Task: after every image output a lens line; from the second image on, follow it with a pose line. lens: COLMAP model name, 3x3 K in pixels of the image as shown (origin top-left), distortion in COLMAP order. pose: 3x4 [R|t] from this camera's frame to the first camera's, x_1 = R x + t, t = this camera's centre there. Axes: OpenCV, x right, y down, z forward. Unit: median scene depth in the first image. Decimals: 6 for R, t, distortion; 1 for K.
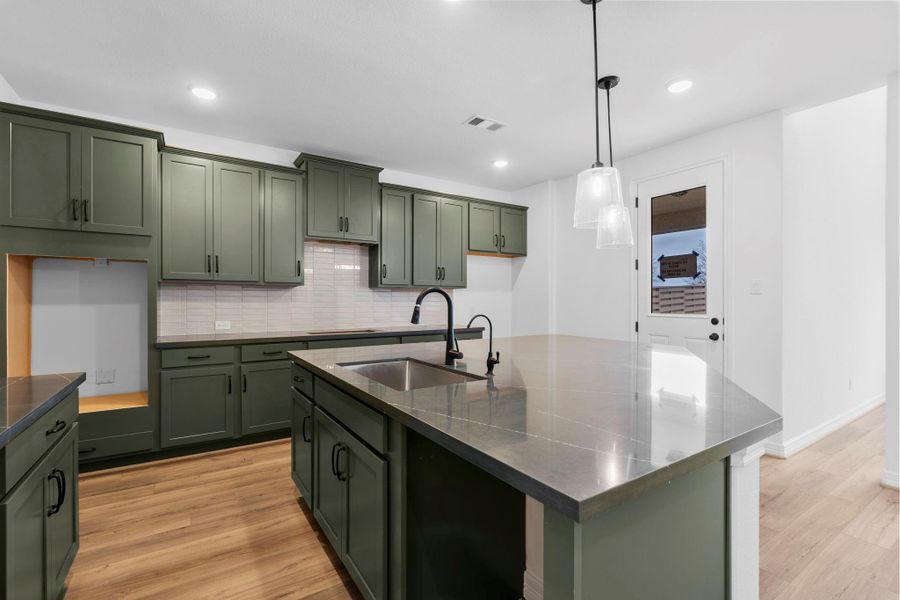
lens RADIAL K [[418.5, 0, 457.2], [0, 418.5, 298.6], [0, 0, 1]] dist [0.004834, 0.000246]
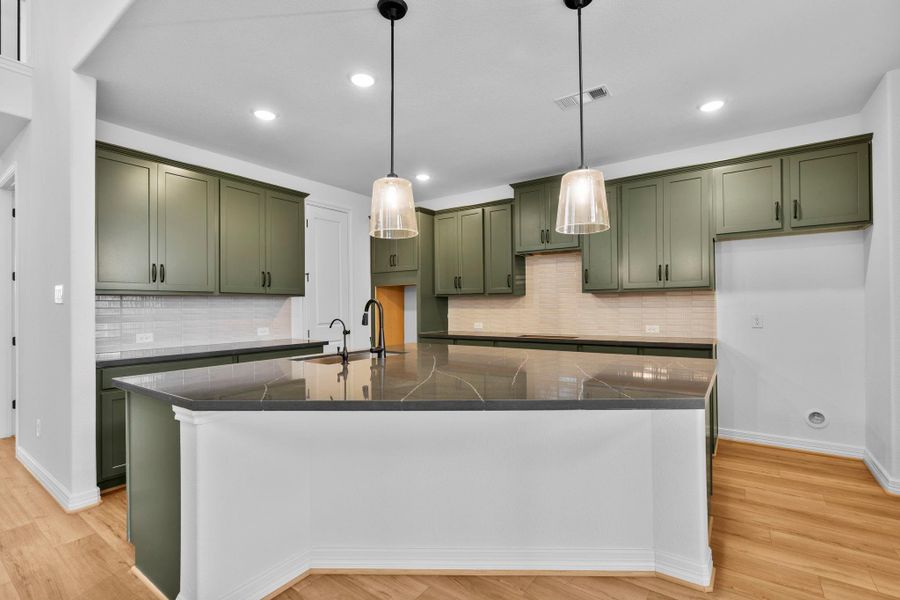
lens RADIAL K [[405.6, 0, 451.5], [0, 405.6, 305.0], [0, 0, 1]] dist [-0.002967, 0.002442]
pose [[0.365630, -0.012609, -0.930675, 0.546777], [0.011366, 0.999894, -0.009081, 0.005856], [0.930691, -0.007258, 0.365735, 0.351212]]
